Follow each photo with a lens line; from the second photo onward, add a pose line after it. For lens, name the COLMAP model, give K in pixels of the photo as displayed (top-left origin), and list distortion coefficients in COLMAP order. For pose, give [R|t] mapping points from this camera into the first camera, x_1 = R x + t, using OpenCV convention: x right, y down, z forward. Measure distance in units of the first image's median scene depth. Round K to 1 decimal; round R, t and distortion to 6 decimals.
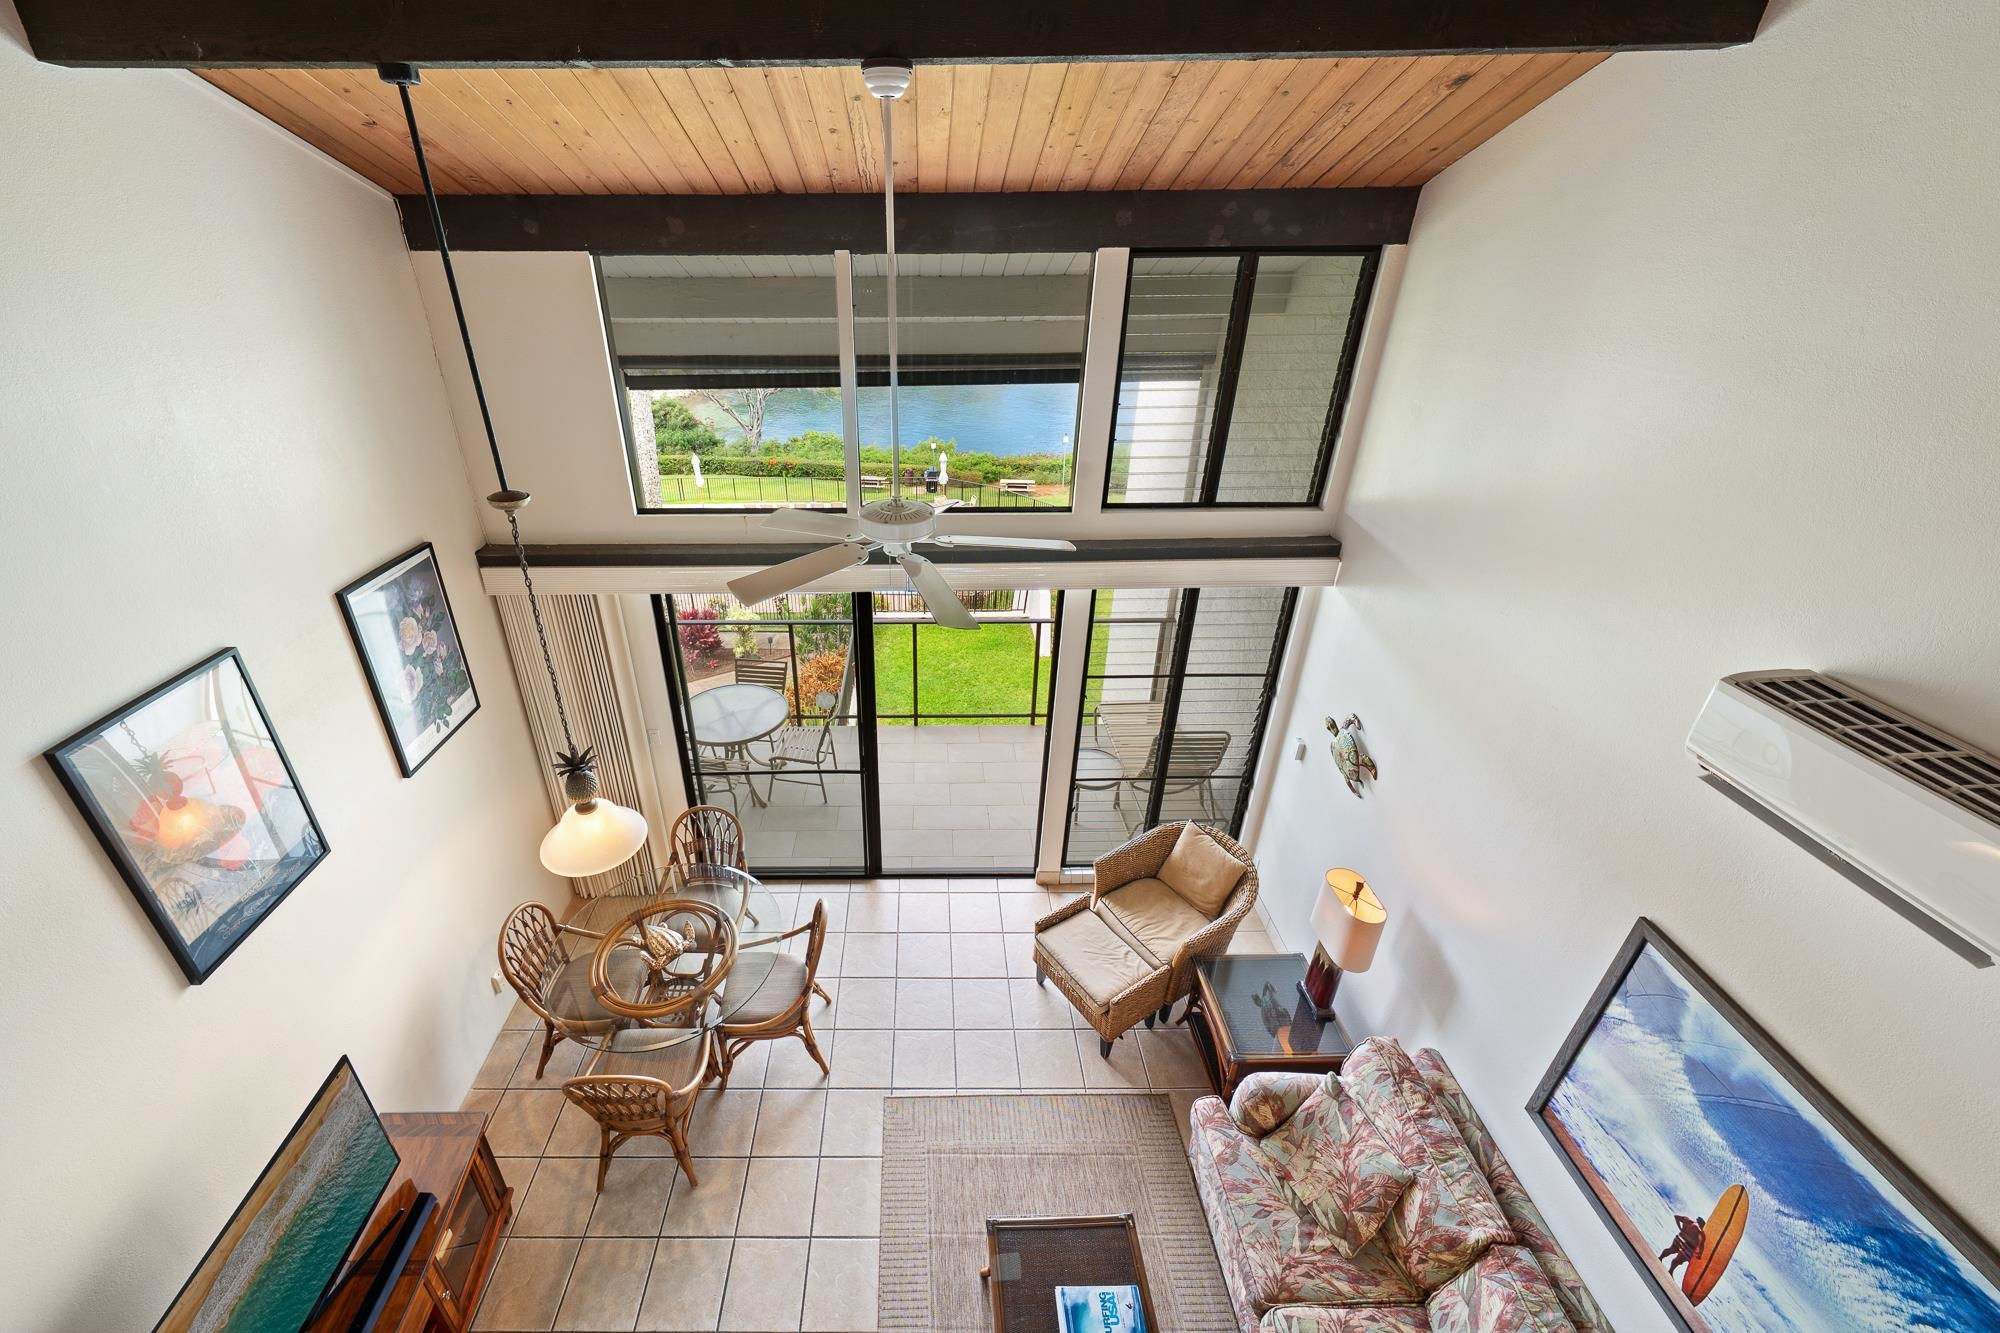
lens RADIAL K [[765.7, 0, 917.4], [0, 765.7, 643.4], [0, 0, 1]] dist [-0.009516, 0.002085]
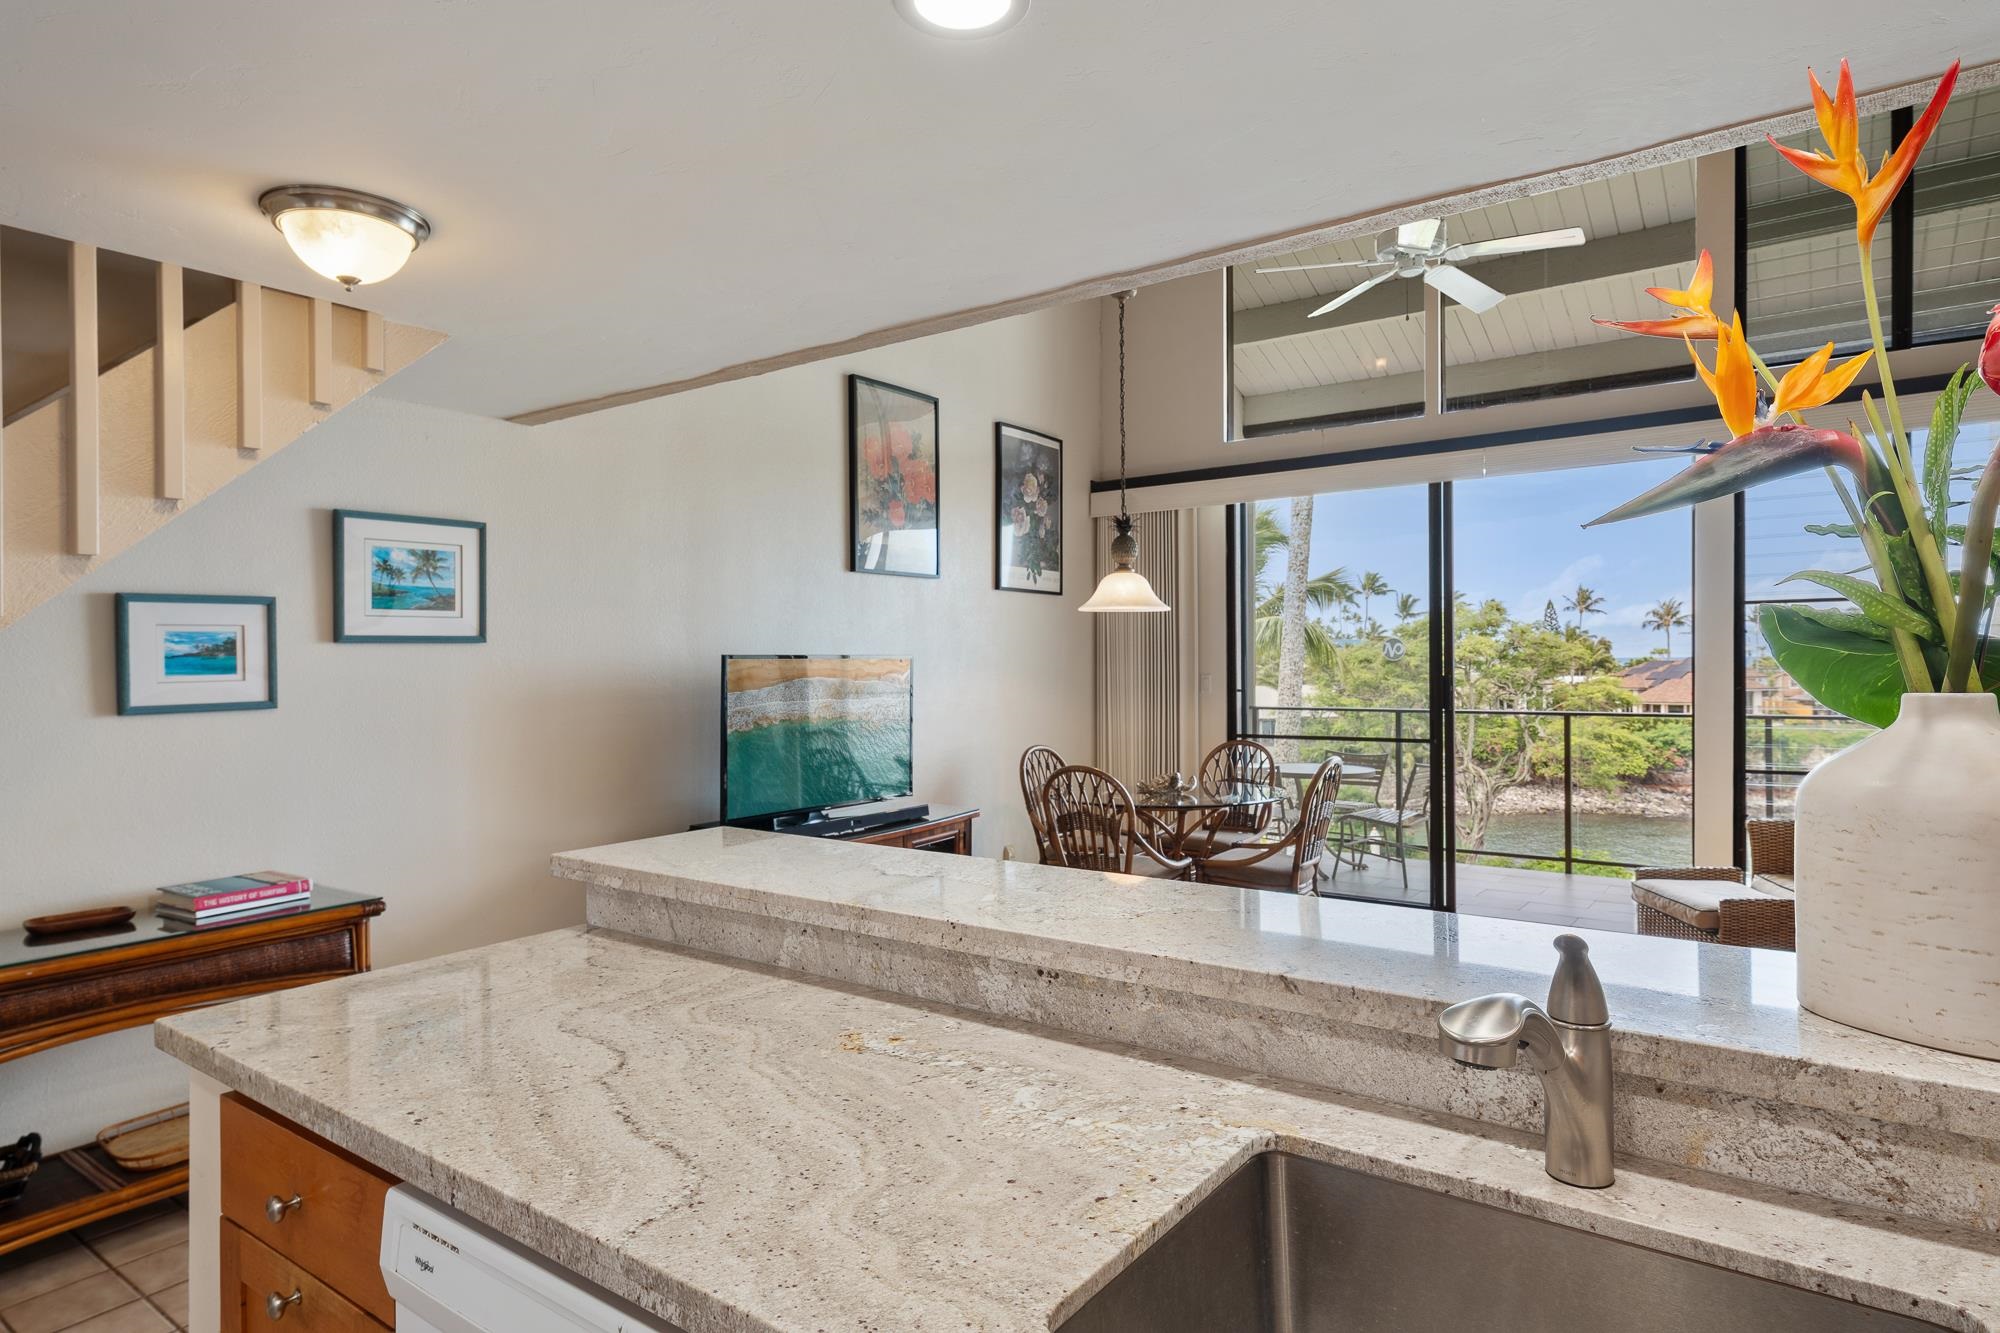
lens RADIAL K [[1107.5, 0, 1003.2], [0, 1107.5, 660.3], [0, 0, 1]] dist [0.003634, 0.000842]
pose [[0.814380, 0.001240, -0.580331, 0.318046], [-0.263392, 0.891858, -0.367714, 0.848688], [0.517117, 0.452314, 0.726638, -0.187562]]
